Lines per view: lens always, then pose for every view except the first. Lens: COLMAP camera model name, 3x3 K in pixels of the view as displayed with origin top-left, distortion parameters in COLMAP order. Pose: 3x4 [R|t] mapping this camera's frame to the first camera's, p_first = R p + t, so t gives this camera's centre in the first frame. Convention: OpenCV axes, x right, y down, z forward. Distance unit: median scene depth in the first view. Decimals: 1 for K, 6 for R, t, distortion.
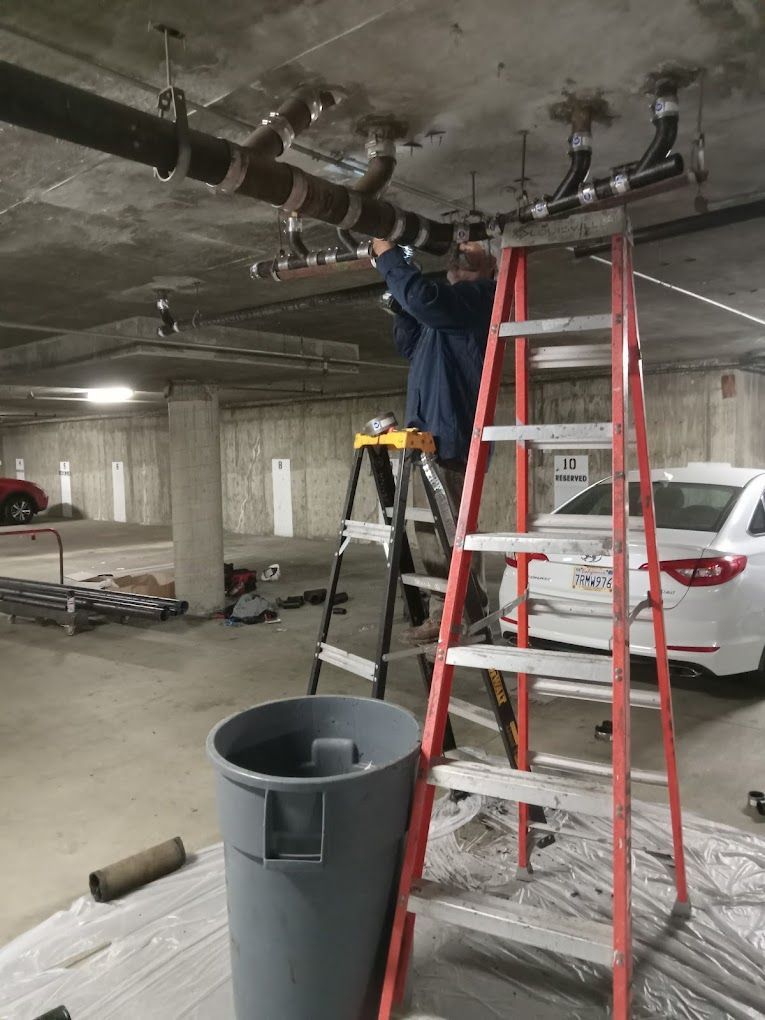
lens RADIAL K [[747.5, 0, 382.5], [0, 747.5, 510.0], [0, 0, 1]] dist [-0.003813, 0.000359]
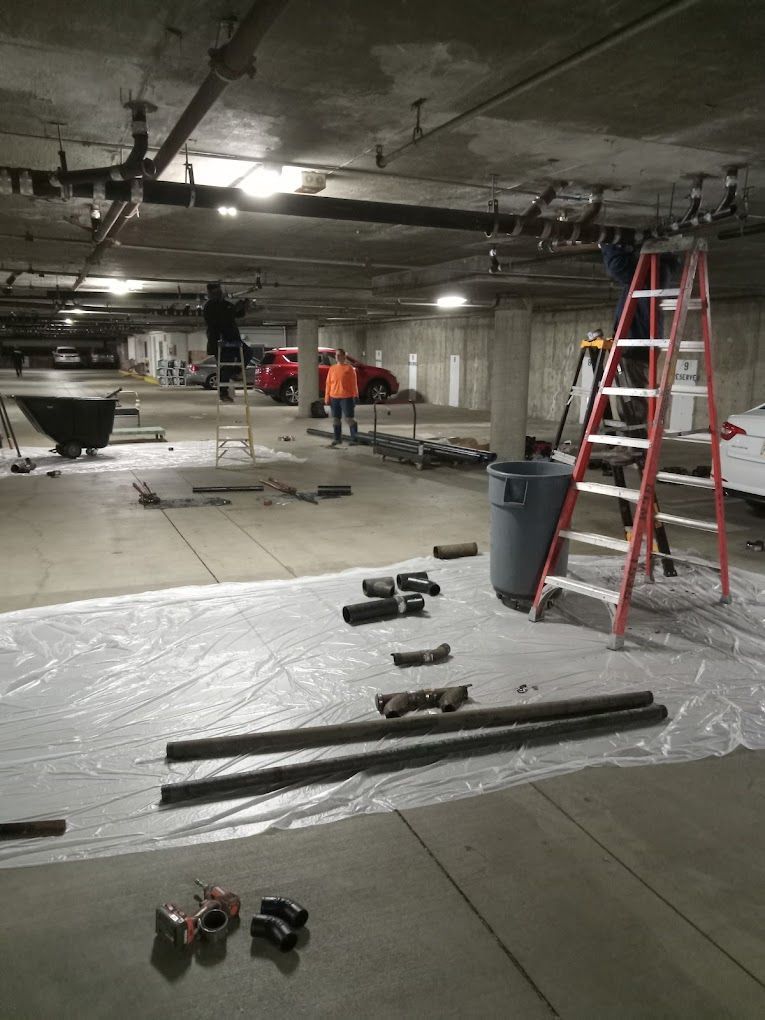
lens RADIAL K [[782.1, 0, 382.5], [0, 782.1, 510.0], [0, 0, 1]] dist [-0.004657, -0.001252]
pose [[0.909204, 0.110613, -0.401389, 0.135806], [-0.060004, 0.988811, 0.136575, 0.032448], [0.412005, -0.100090, 0.905668, -0.405000]]
